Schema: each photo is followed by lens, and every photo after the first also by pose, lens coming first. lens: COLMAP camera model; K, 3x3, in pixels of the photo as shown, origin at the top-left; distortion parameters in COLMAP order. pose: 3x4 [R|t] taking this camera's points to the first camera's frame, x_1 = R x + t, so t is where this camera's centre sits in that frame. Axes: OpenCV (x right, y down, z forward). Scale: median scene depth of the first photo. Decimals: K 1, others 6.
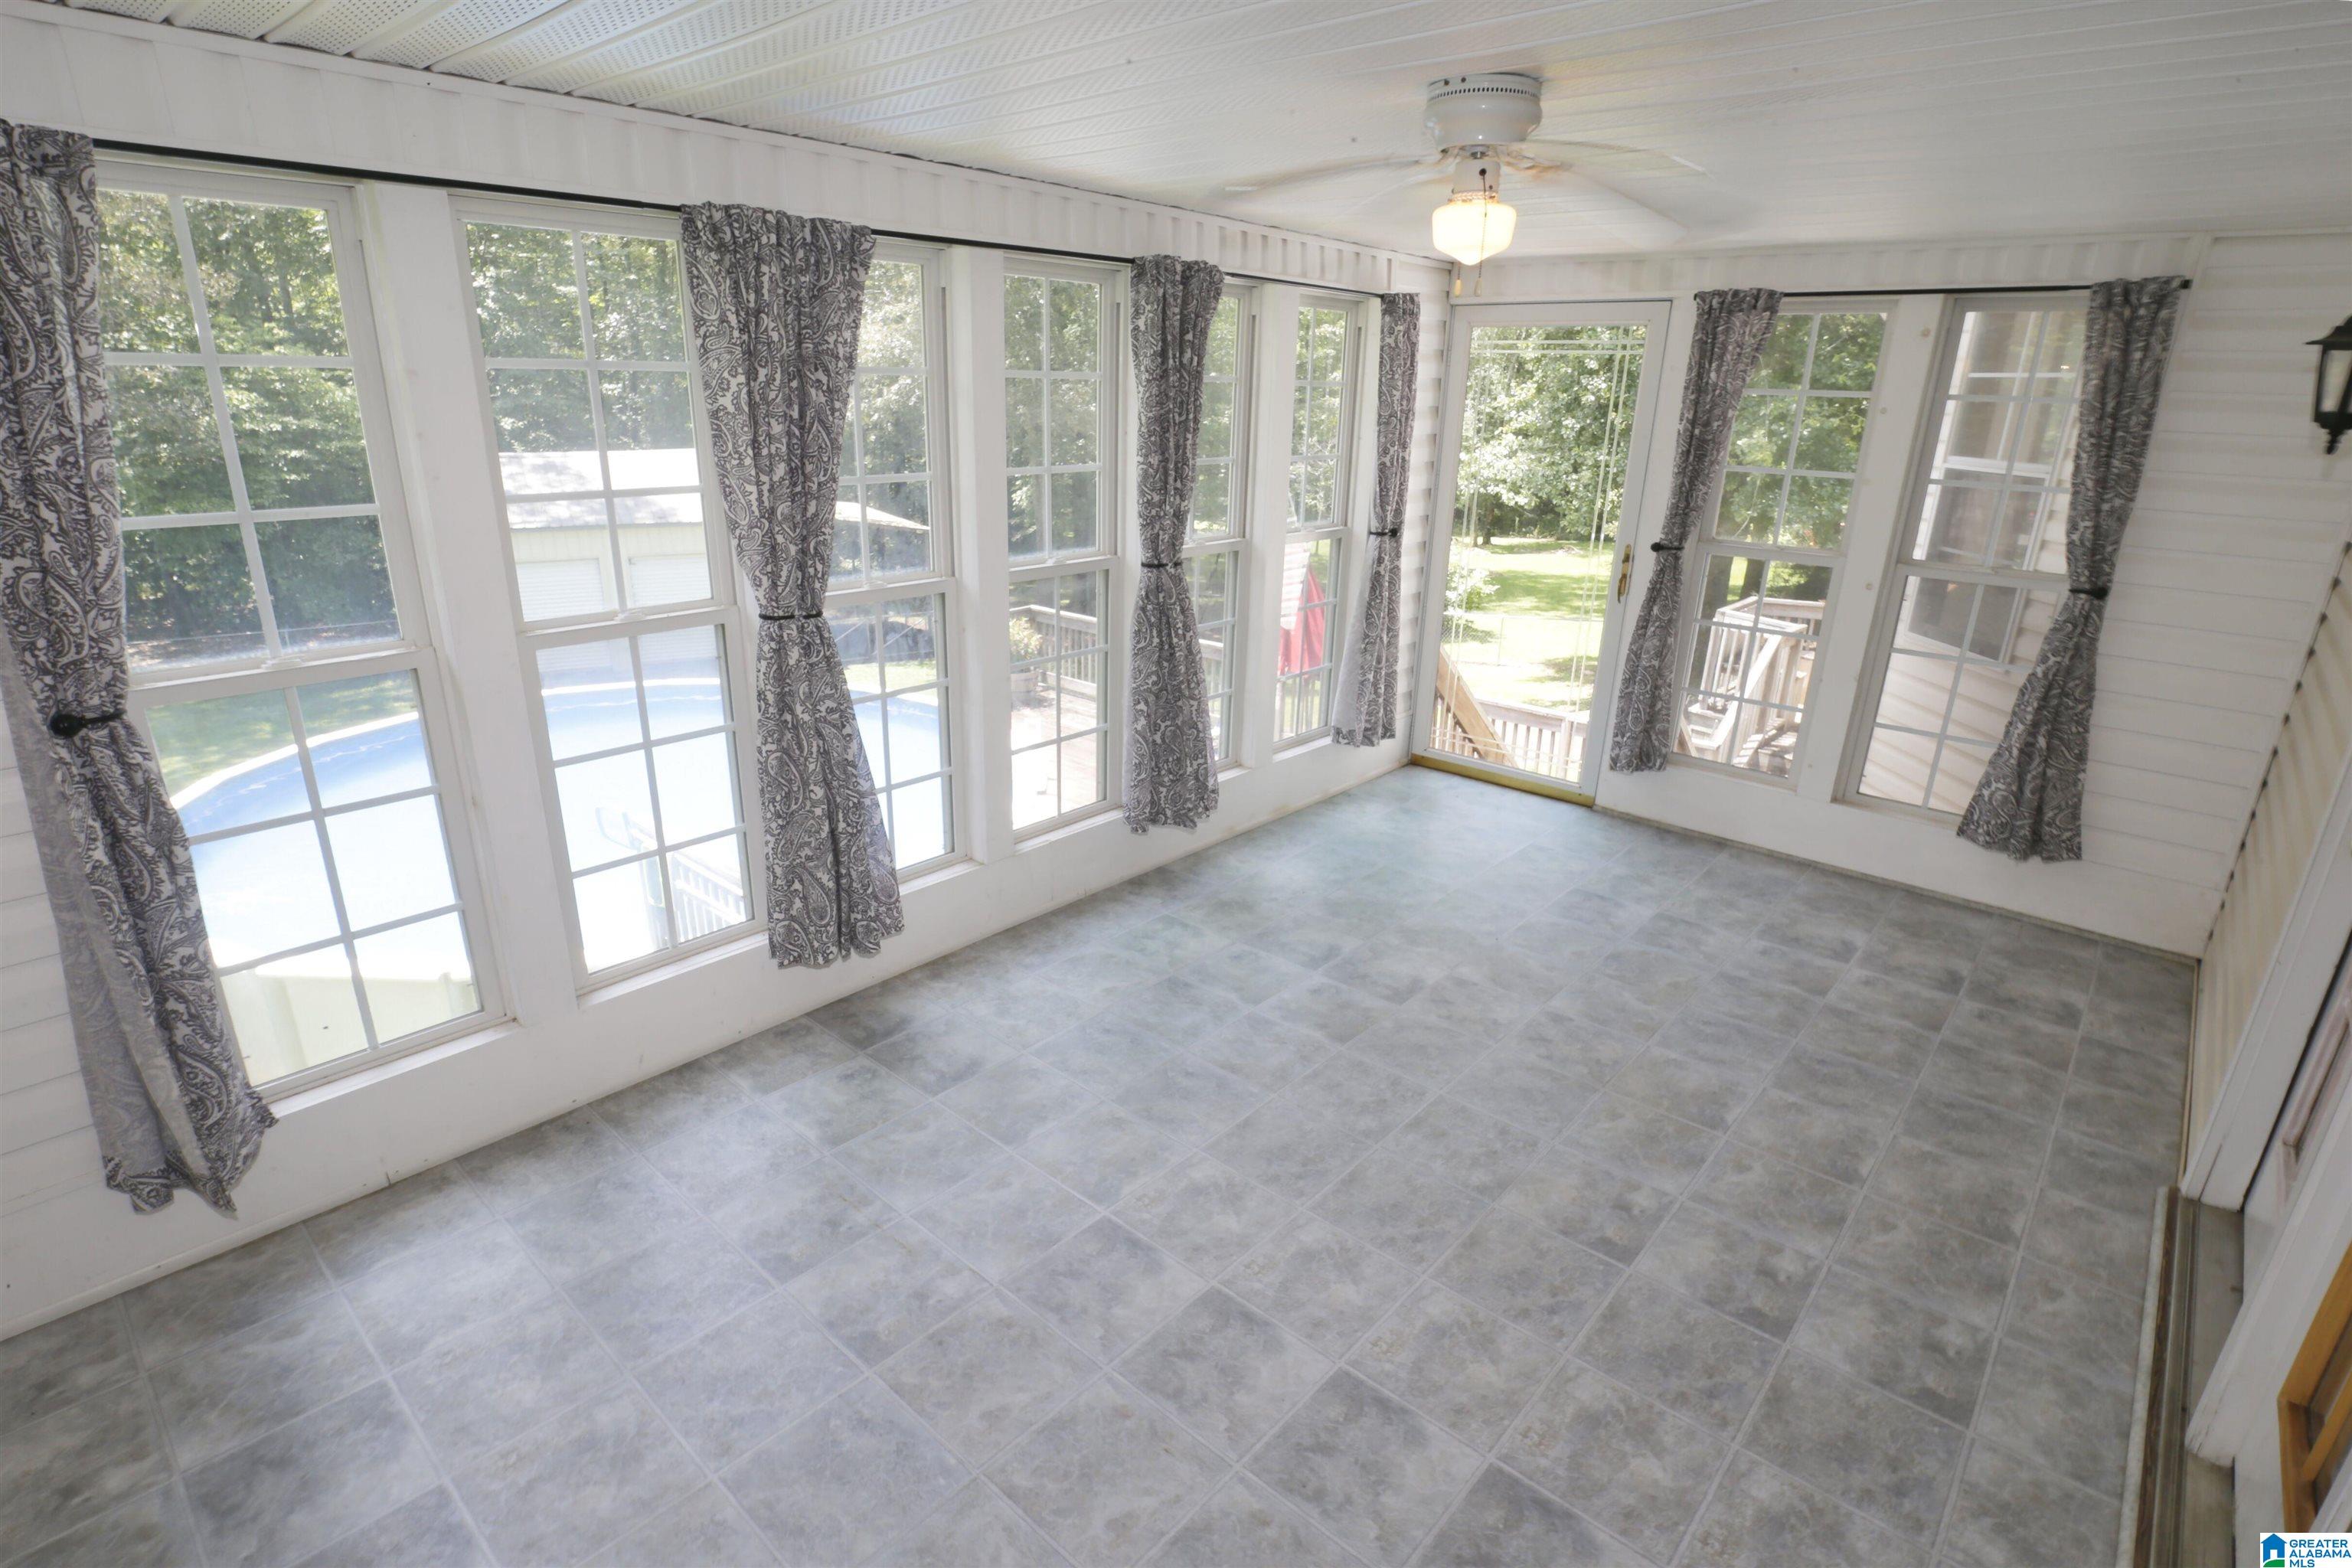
lens RADIAL K [[1110.3, 0, 1172.6], [0, 1110.3, 760.0], [0, 0, 1]] dist [-0.024956, 0.001122]
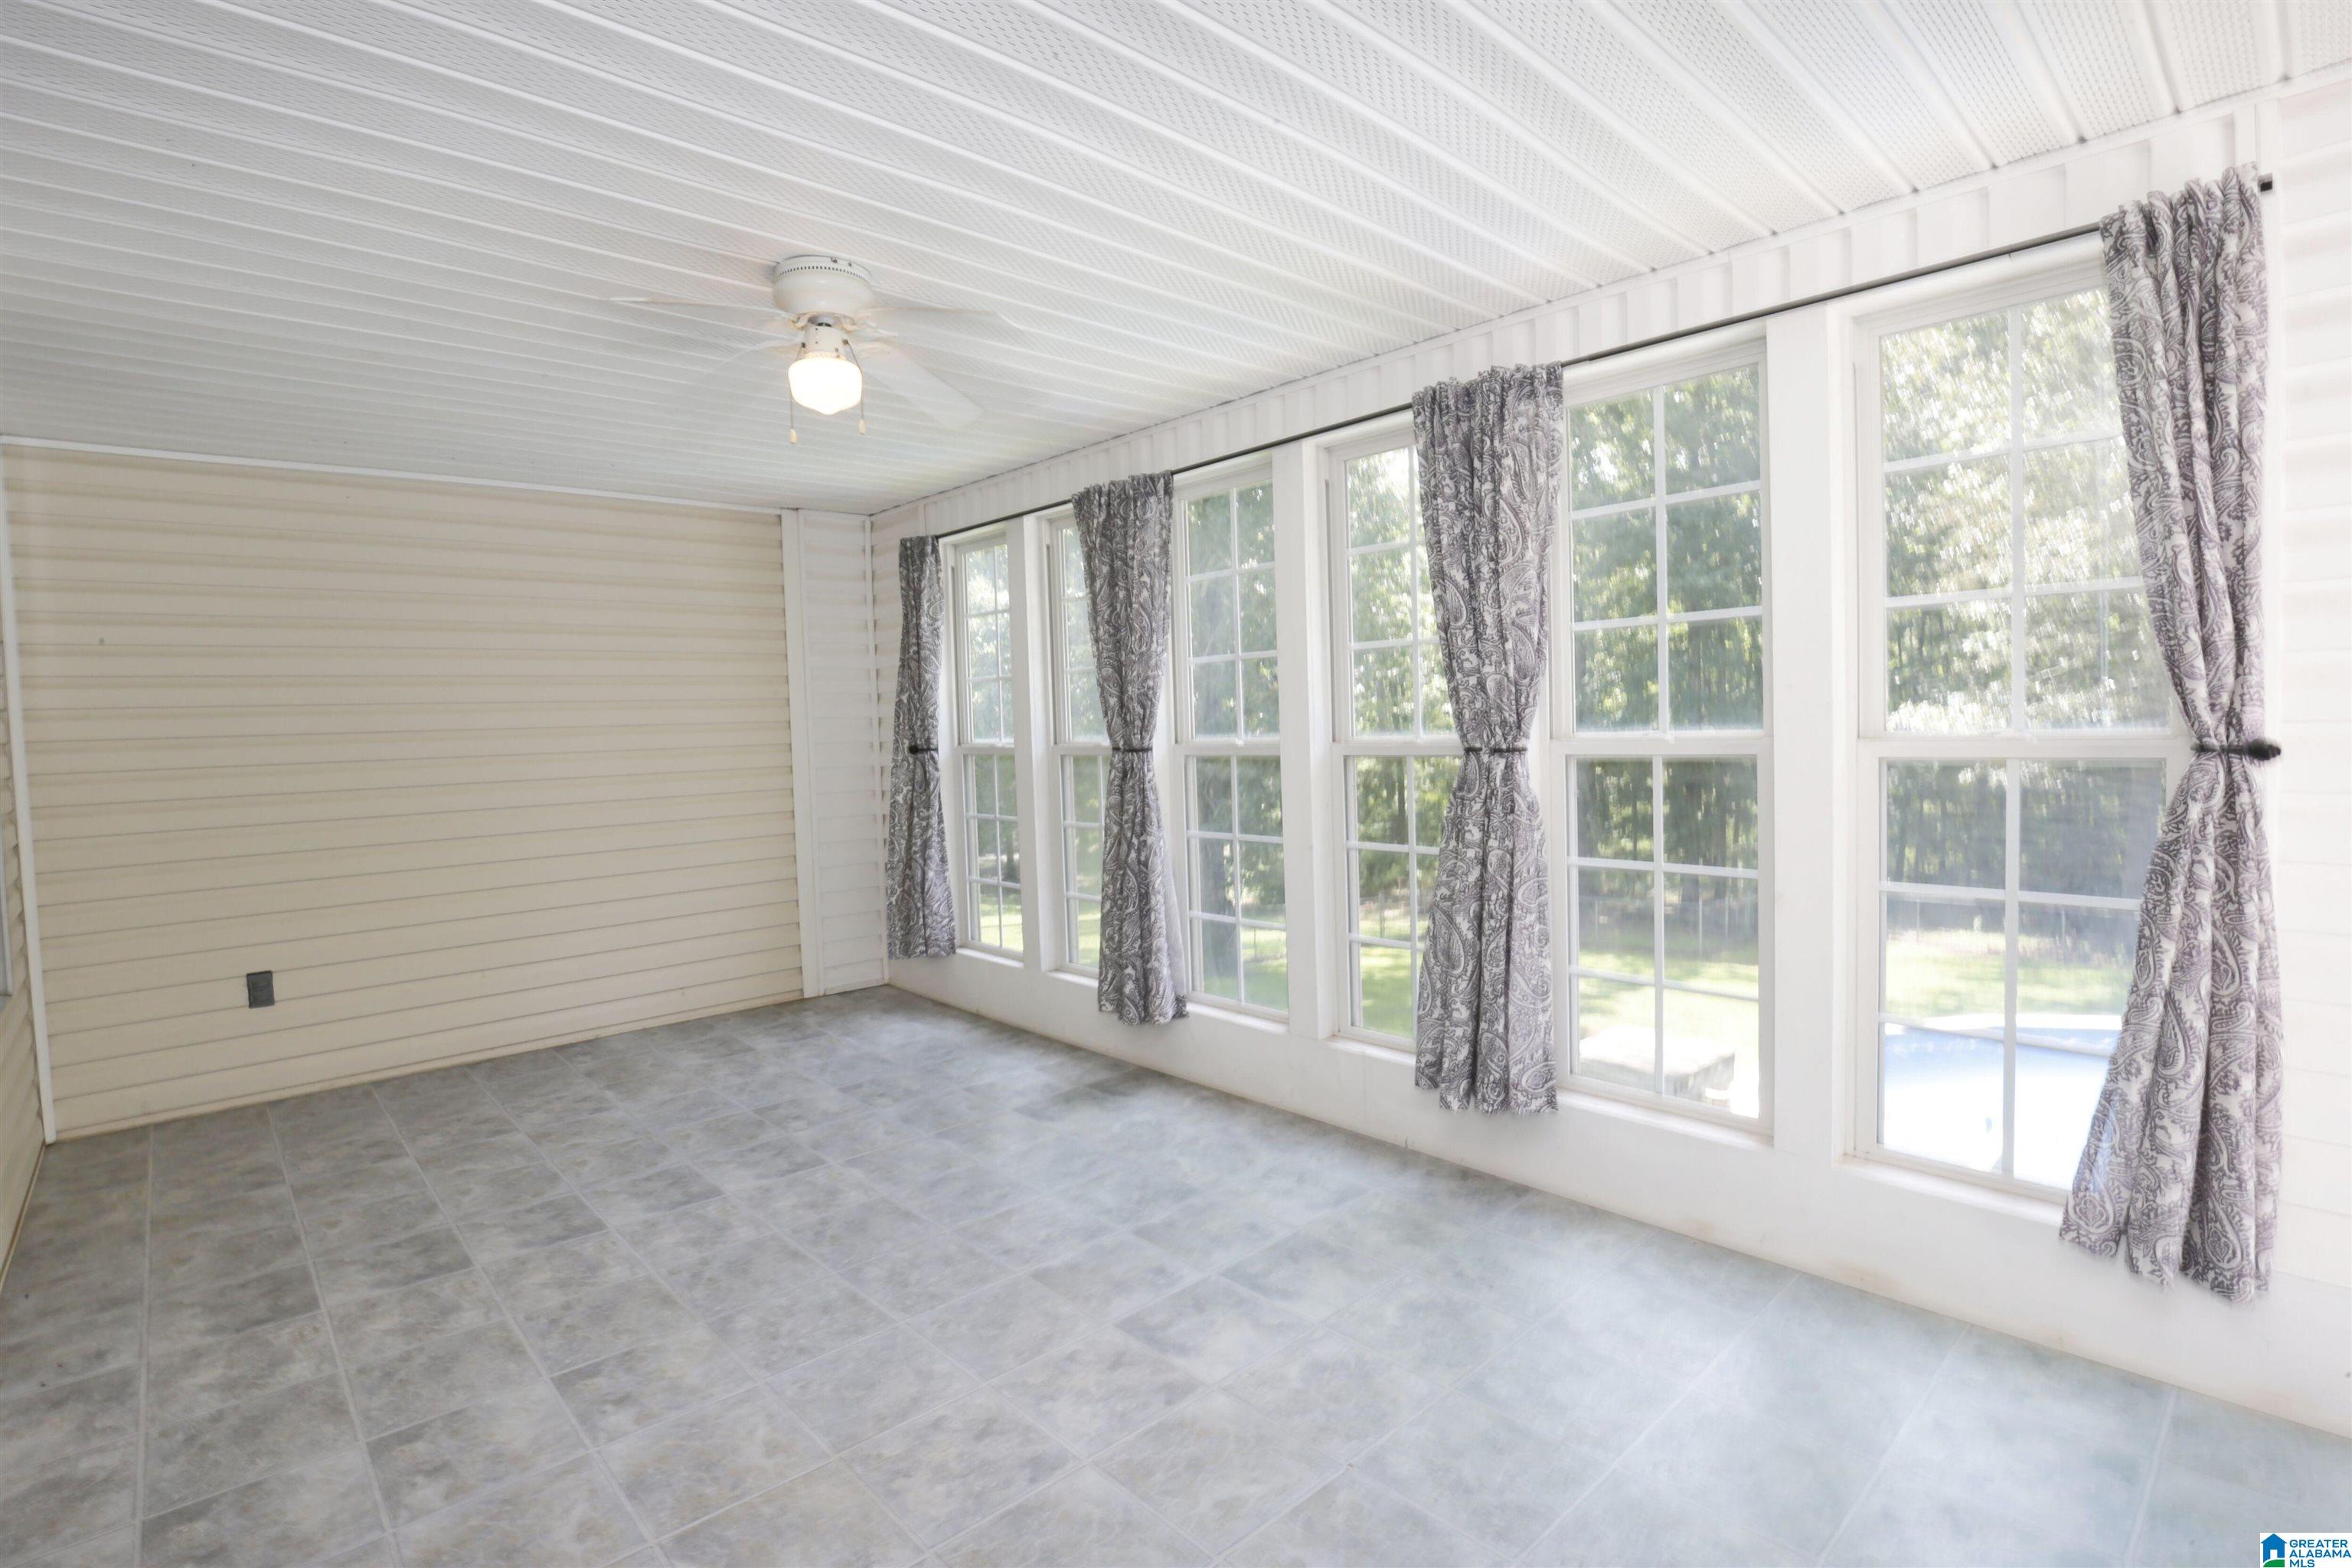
lens RADIAL K [[1110.3, 0, 1172.6], [0, 1110.3, 760.0], [0, 0, 1]] dist [-0.024956, 0.001122]
pose [[-0.068871, 0.015906, -0.997499, 1.190605], [-0.287289, 0.957201, 0.035099, -0.210280], [0.955365, 0.288987, -0.061354, 1.294410]]
